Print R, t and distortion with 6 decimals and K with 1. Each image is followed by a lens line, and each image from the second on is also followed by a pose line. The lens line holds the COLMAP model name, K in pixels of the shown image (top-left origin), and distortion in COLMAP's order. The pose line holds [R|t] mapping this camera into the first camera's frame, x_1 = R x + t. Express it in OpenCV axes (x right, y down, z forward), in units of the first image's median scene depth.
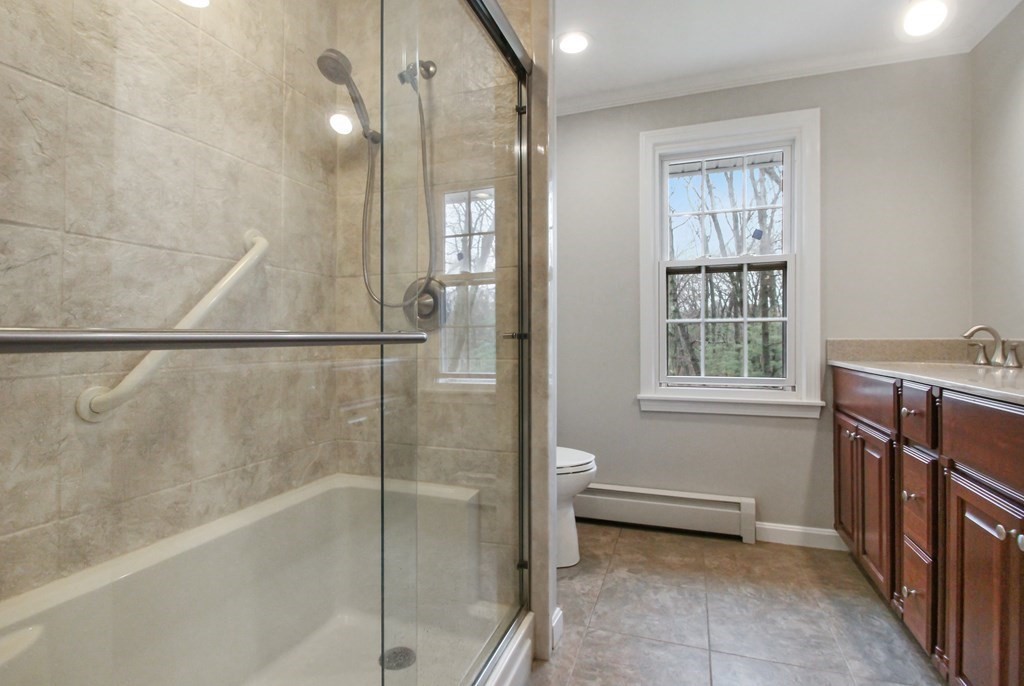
lens RADIAL K [[491.1, 0, 509.4], [0, 491.1, 334.8], [0, 0, 1]] dist [0.032196, -0.031660]
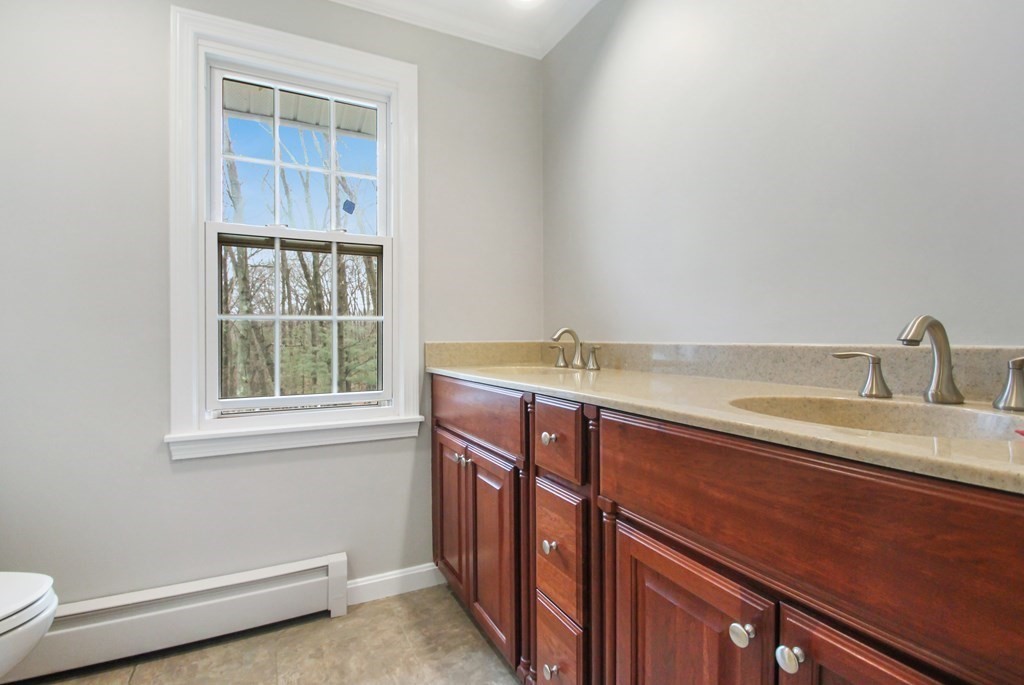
lens RADIAL K [[486.3, 0, 512.0], [0, 486.3, 342.5], [0, 0, 1]] dist [0.000502, -0.011557]
pose [[0.682380, -0.004225, 0.730986, 0.135562], [-0.002966, 0.999959, 0.008549, 0.001730], [-0.730992, -0.008002, 0.682339, 0.330639]]
